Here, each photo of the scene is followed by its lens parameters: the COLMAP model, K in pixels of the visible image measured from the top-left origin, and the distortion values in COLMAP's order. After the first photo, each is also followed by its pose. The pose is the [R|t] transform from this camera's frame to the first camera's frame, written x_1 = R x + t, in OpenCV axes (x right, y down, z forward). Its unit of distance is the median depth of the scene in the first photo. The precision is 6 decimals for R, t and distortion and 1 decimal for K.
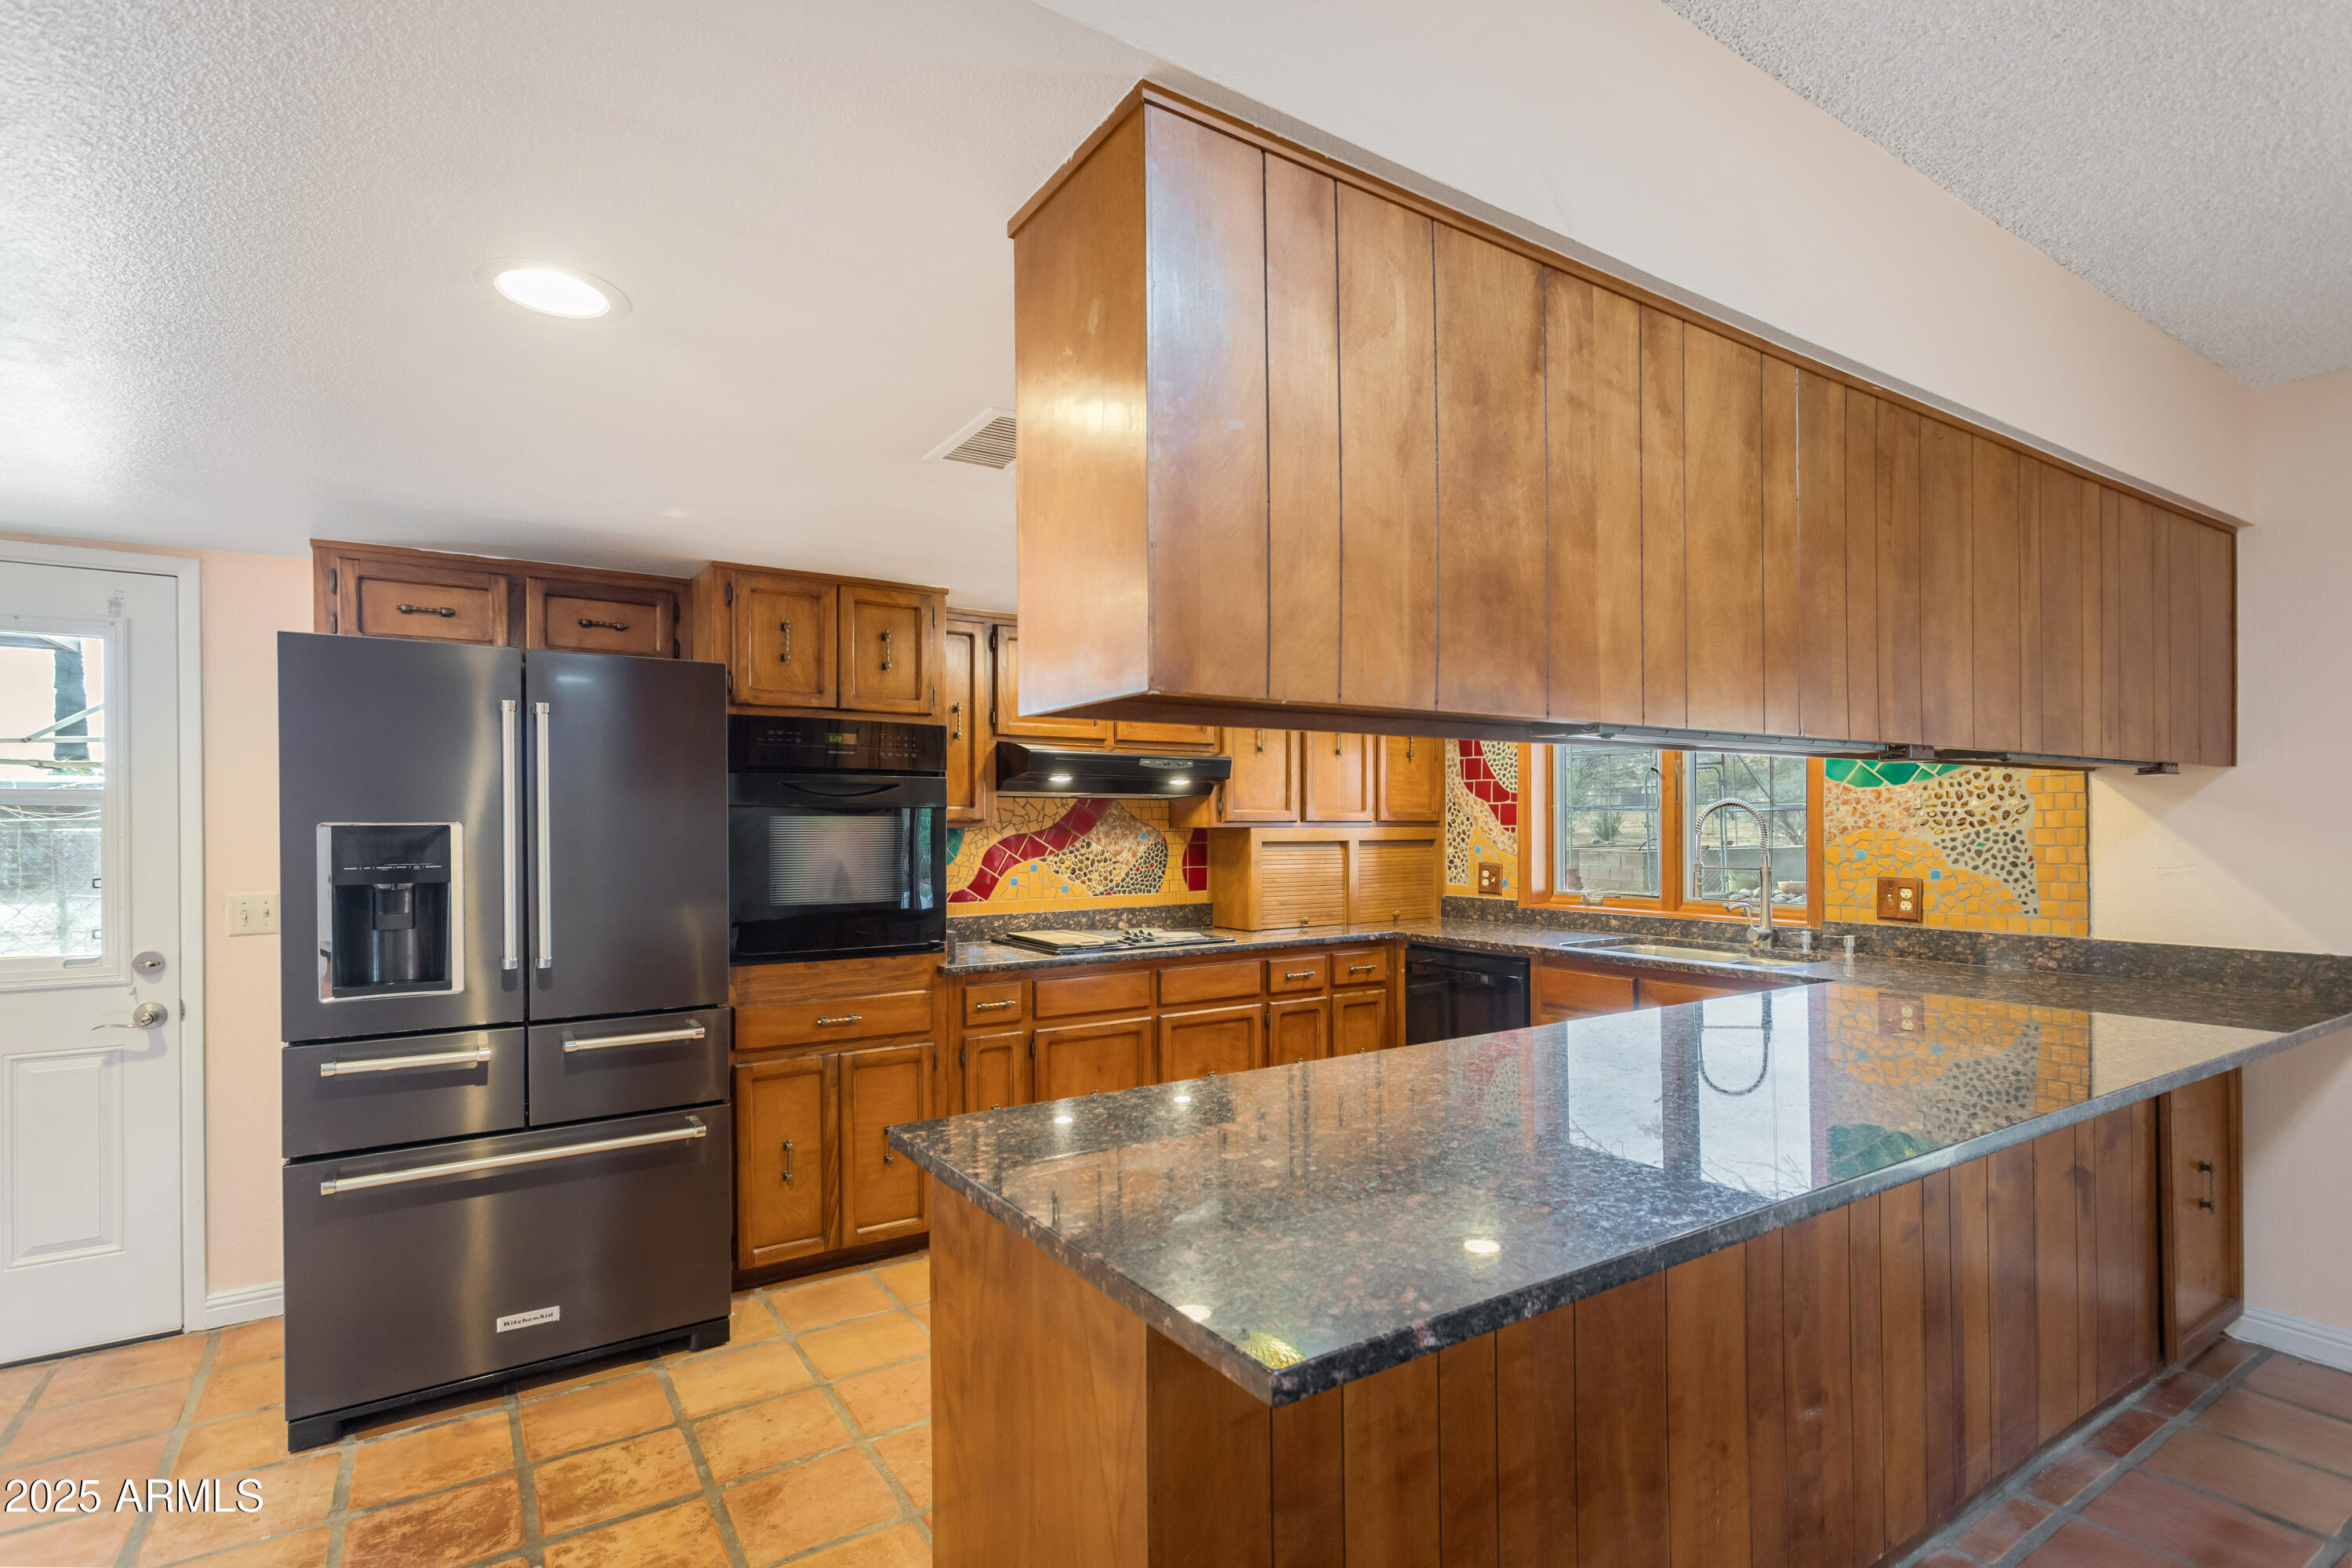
lens RADIAL K [[1150.2, 0, 1206.1], [0, 1150.2, 825.7], [0, 0, 1]] dist [0.016127, 0.002891]
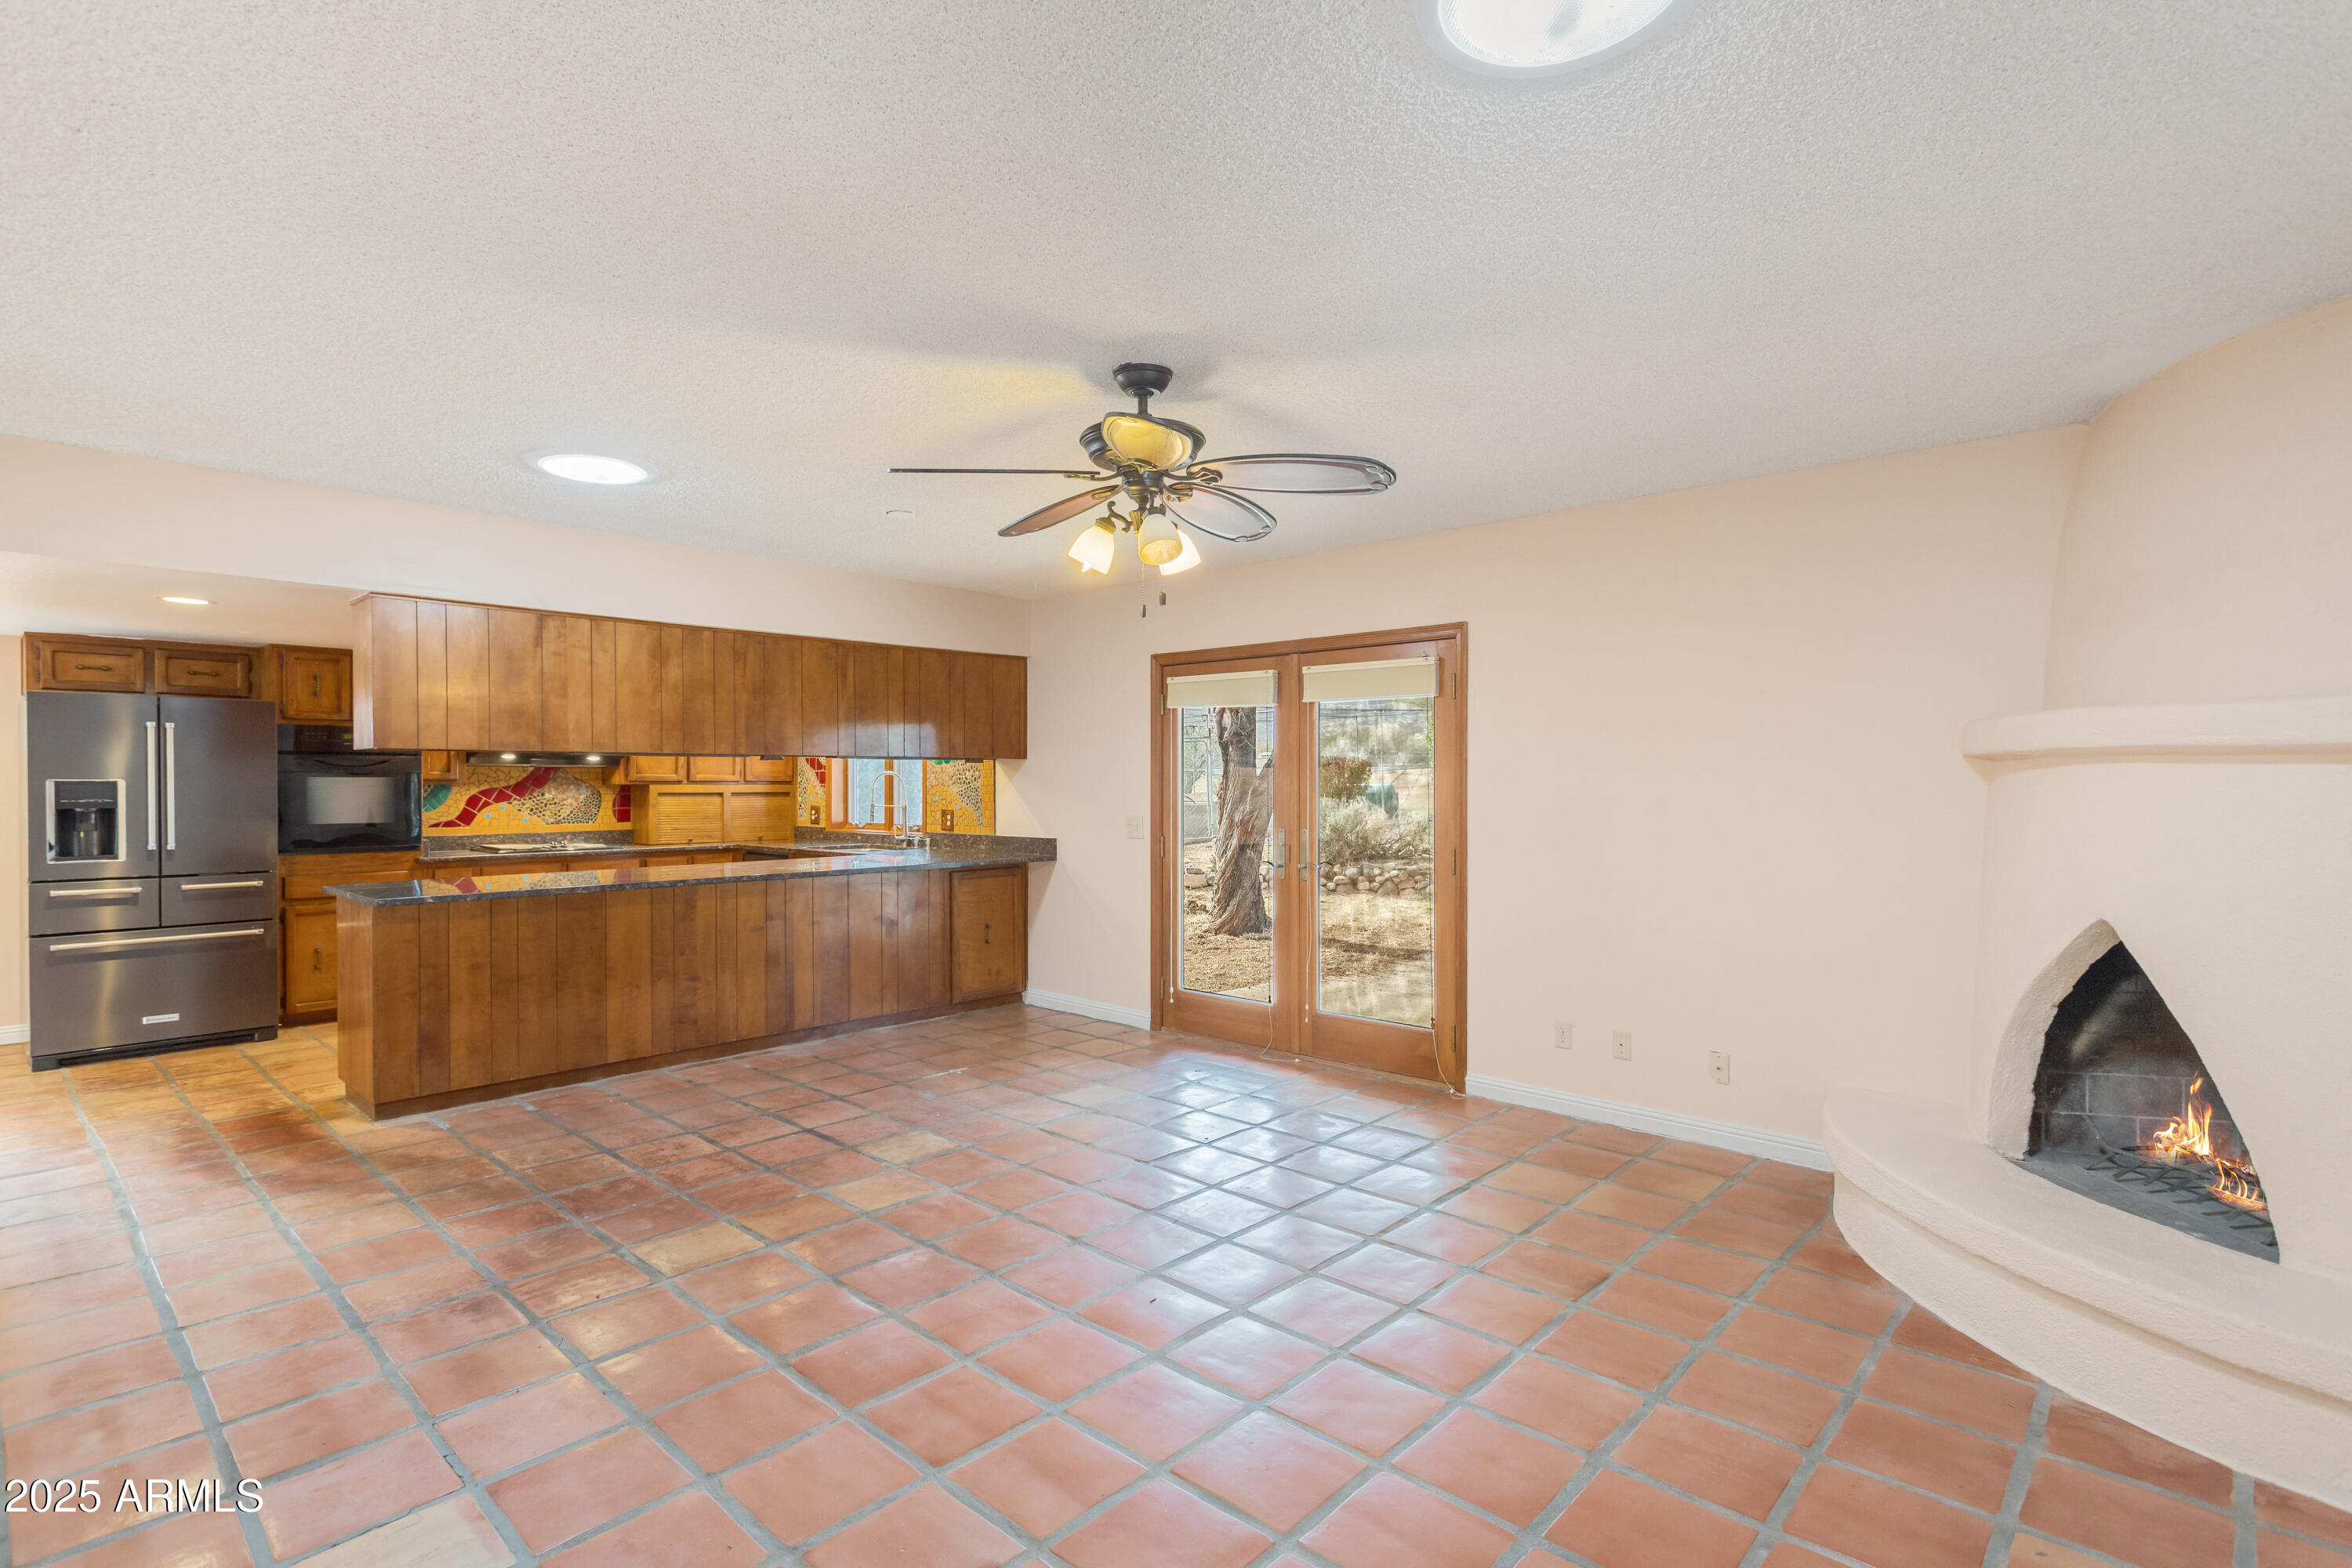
lens RADIAL K [[1150.2, 0, 1187.0], [0, 1150.2, 787.8], [0, 0, 1]] dist [0.016127, 0.002891]
pose [[0.975336, 0.003689, 0.220695, 0.595731], [-0.004198, 0.999990, 0.001836, 0.000035], [-0.220686, -0.002717, 0.975341, -1.153571]]
